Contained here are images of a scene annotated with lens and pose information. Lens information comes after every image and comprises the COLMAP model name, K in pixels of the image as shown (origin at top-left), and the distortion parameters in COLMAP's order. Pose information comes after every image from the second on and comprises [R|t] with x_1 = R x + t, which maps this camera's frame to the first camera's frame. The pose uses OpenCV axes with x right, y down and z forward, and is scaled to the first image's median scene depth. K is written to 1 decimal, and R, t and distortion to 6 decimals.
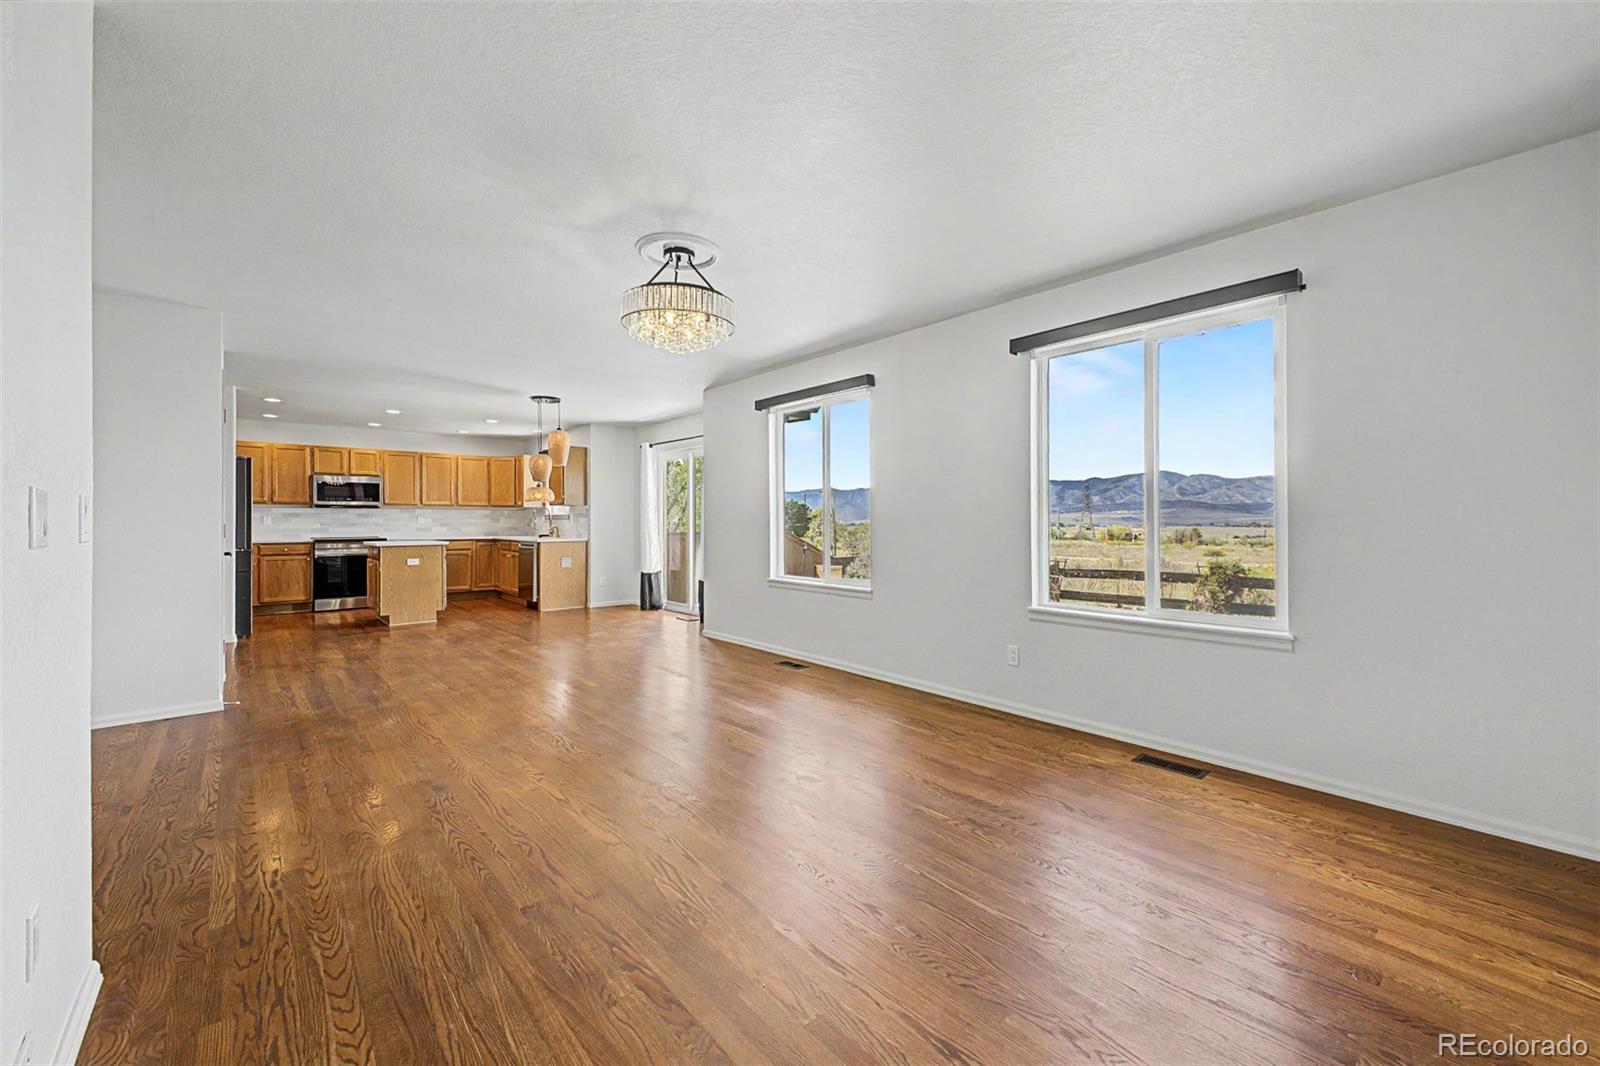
lens RADIAL K [[631.2, 0, 794.5], [0, 631.2, 514.7], [0, 0, 1]] dist [0.014675, -0.003141]
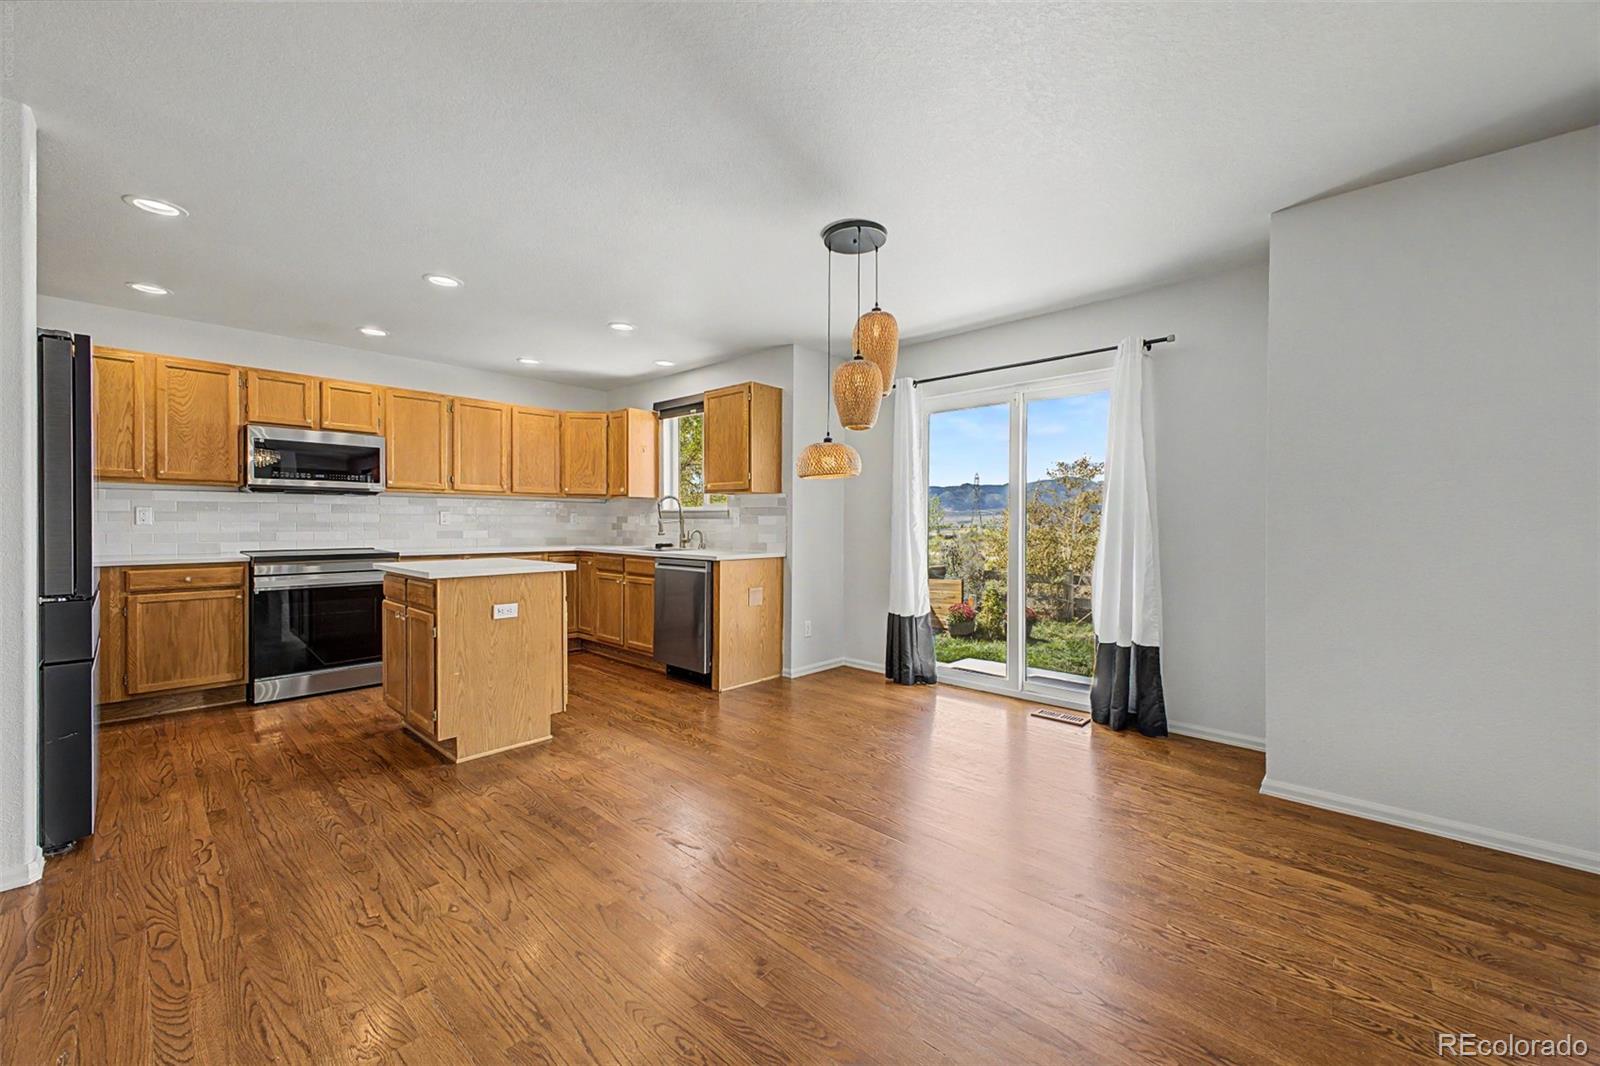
lens RADIAL K [[631.2, 0, 803.0], [0, 631.2, 524.1], [0, 0, 1]] dist [0.014675, -0.003141]
pose [[0.994696, 0.005563, 0.102705, -0.375554], [-0.006628, 0.999928, 0.010031, 0.007031], [-0.102642, -0.010659, 0.994661, 0.459240]]
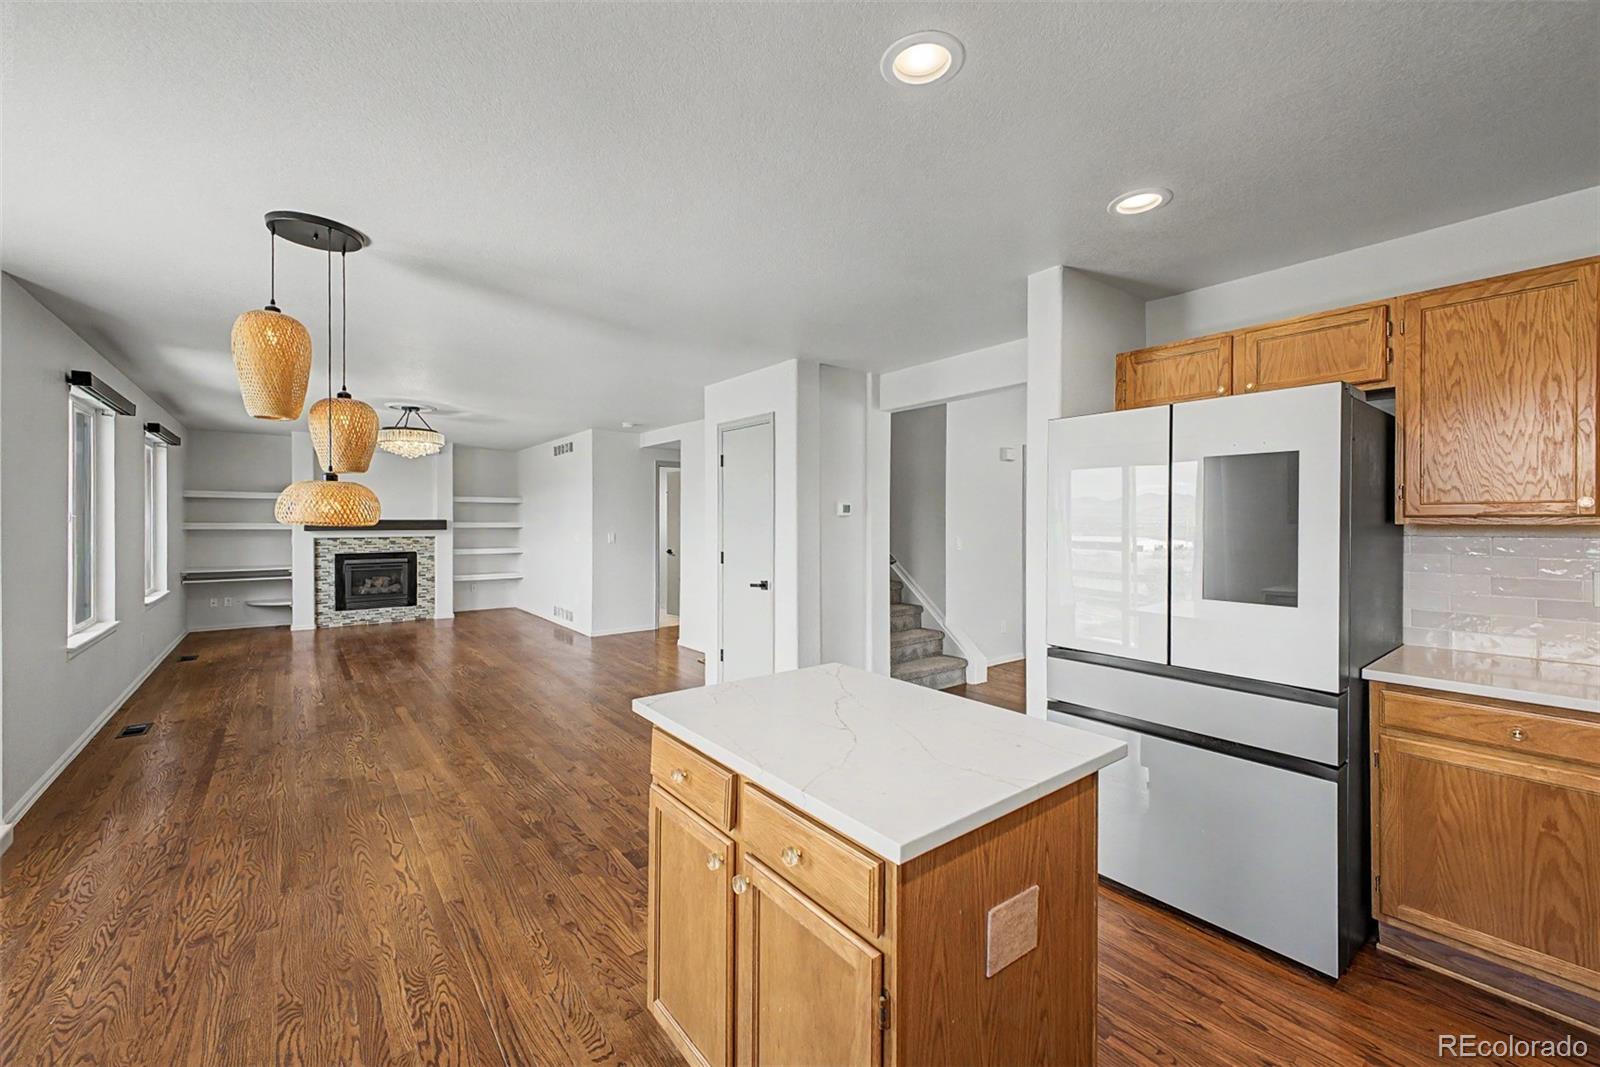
lens RADIAL K [[631.2, 0, 801.4], [0, 631.2, 522.4], [0, 0, 1]] dist [0.014675, -0.003141]
pose [[-0.999111, -0.001762, 0.042117, -0.538084], [-0.002147, 0.999956, -0.009100, -0.014696], [-0.042100, -0.009183, -0.999071, 1.074412]]
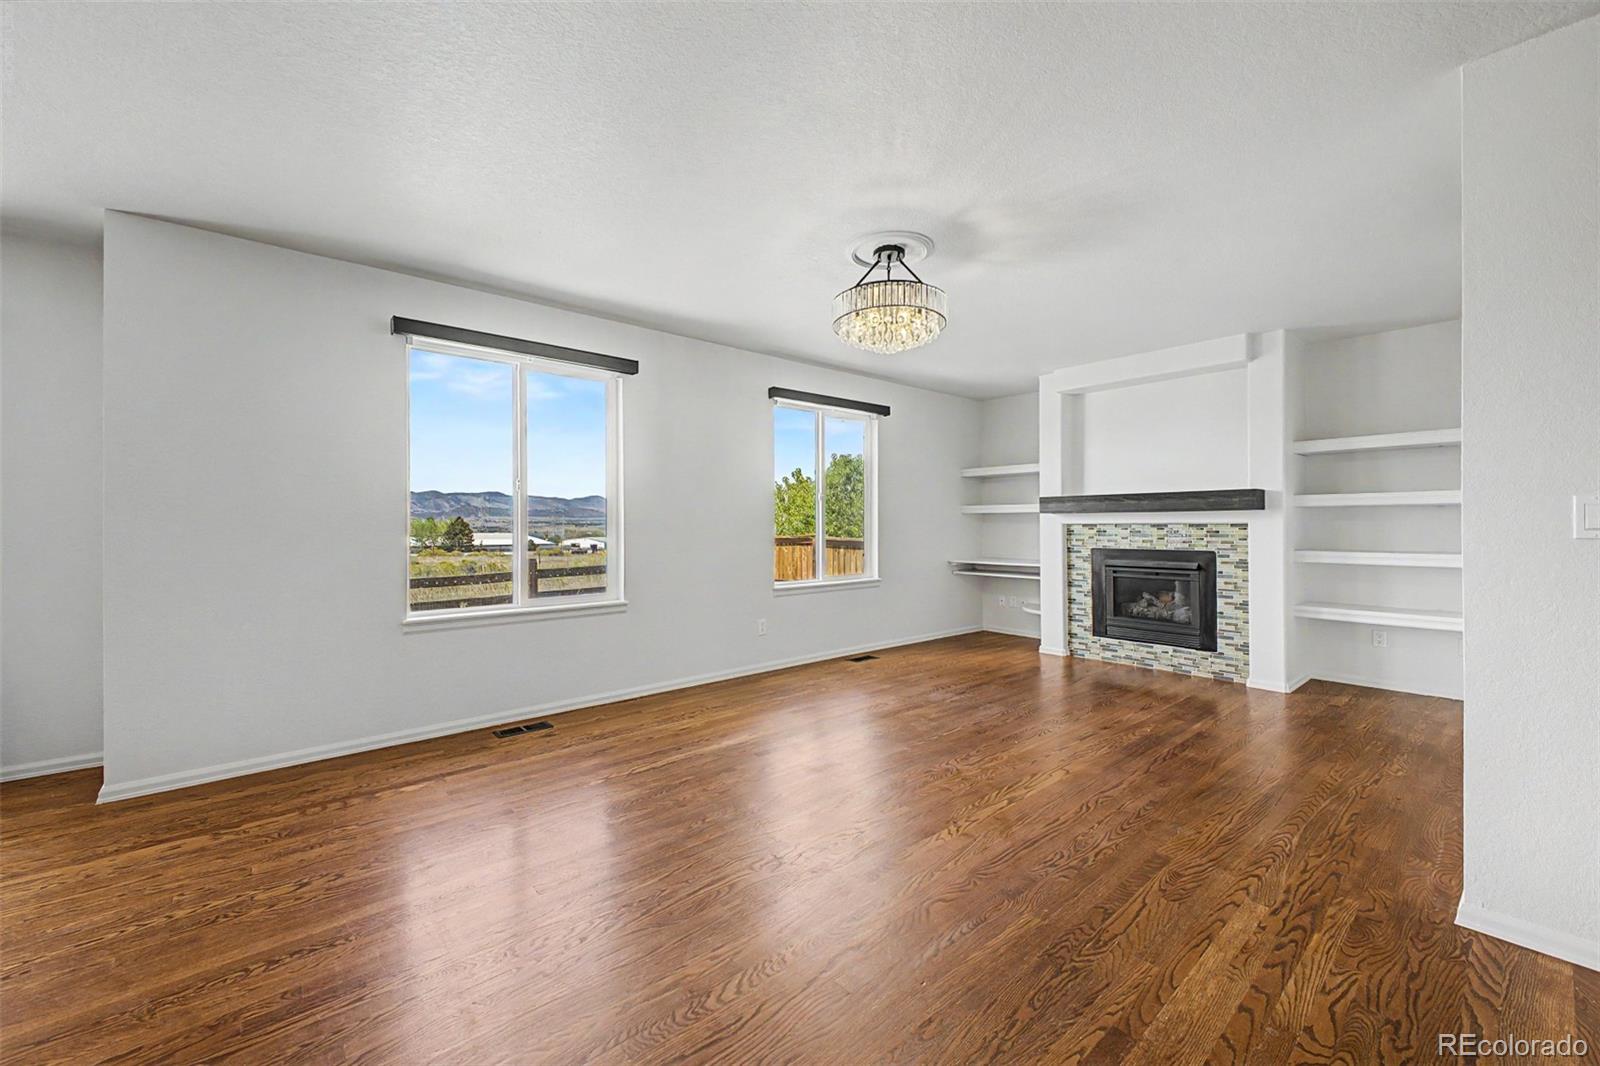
lens RADIAL K [[631.2, 0, 796.4], [0, 631.2, 523.4], [0, 0, 1]] dist [0.014675, -0.003141]
pose [[0.011264, 0.002491, 0.999933, -0.421837], [-0.007911, 0.999966, -0.002402, 0.005445], [-0.999905, -0.007883, 0.011283, 0.408937]]
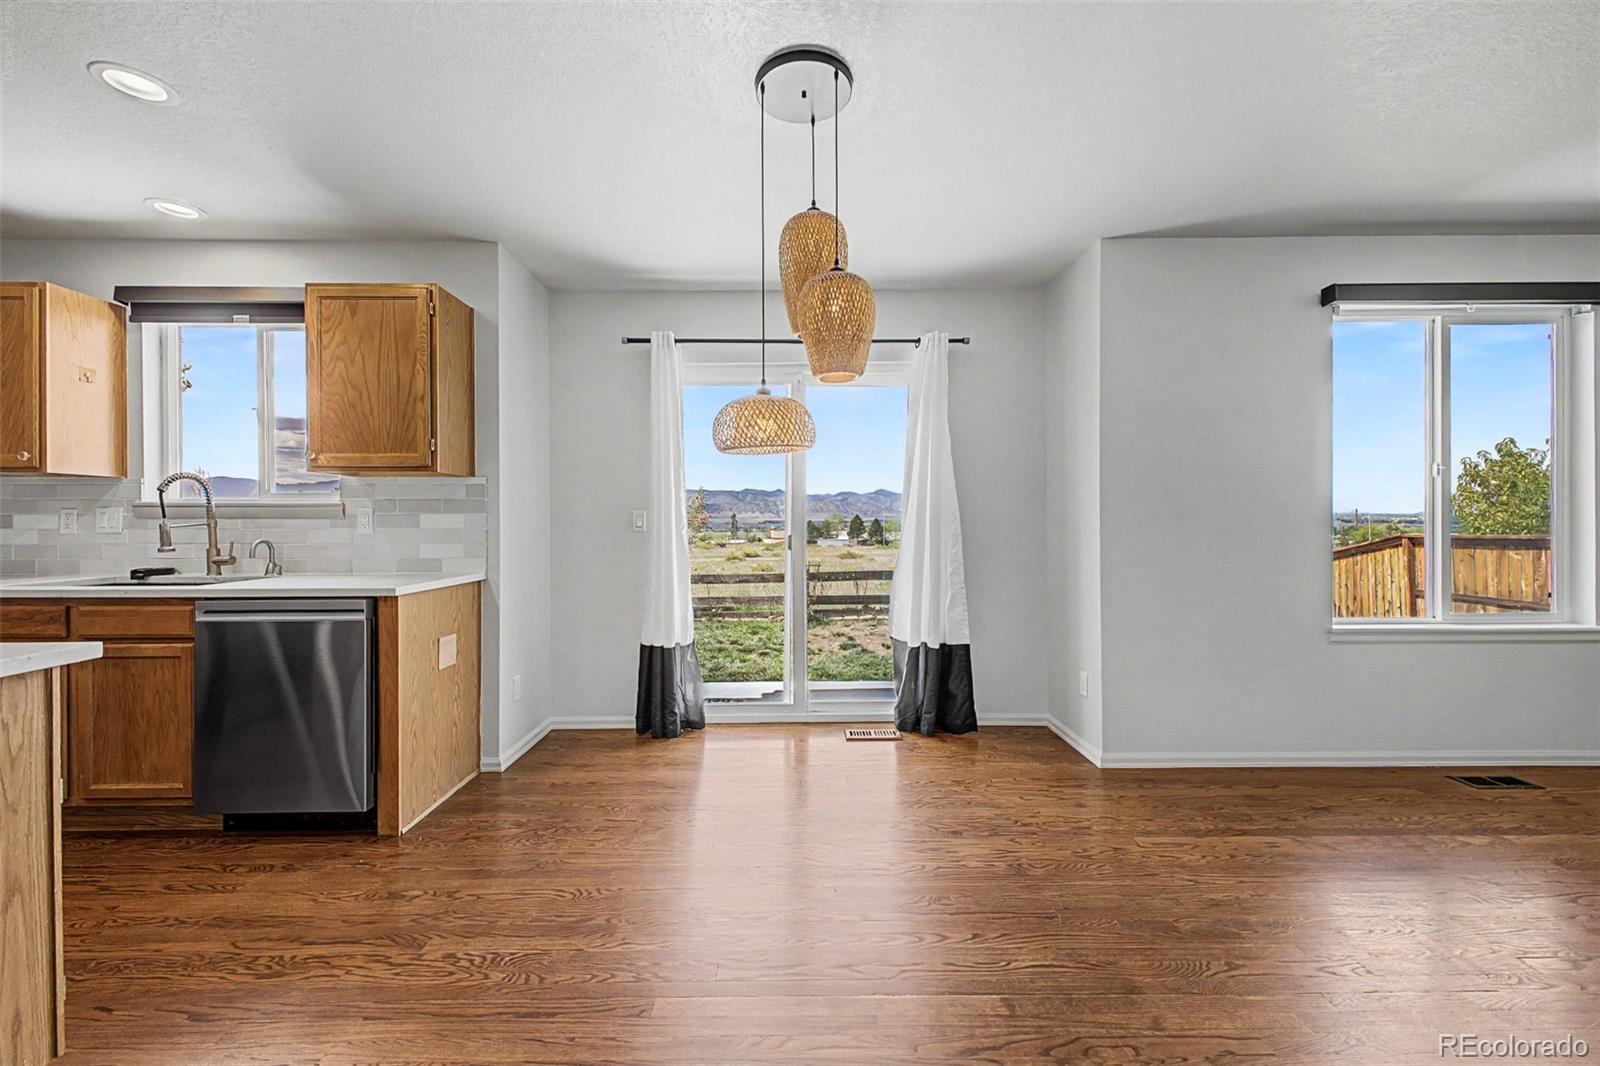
lens RADIAL K [[631.2, 0, 806.6], [0, 631.2, 520.2], [0, 0, 1]] dist [0.014675, -0.003141]
pose [[0.652360, 0.000379, 0.757909, -0.484415], [-0.002343, 0.999996, 0.001517, 0.008139], [-0.757906, -0.002765, 0.652358, 0.652458]]
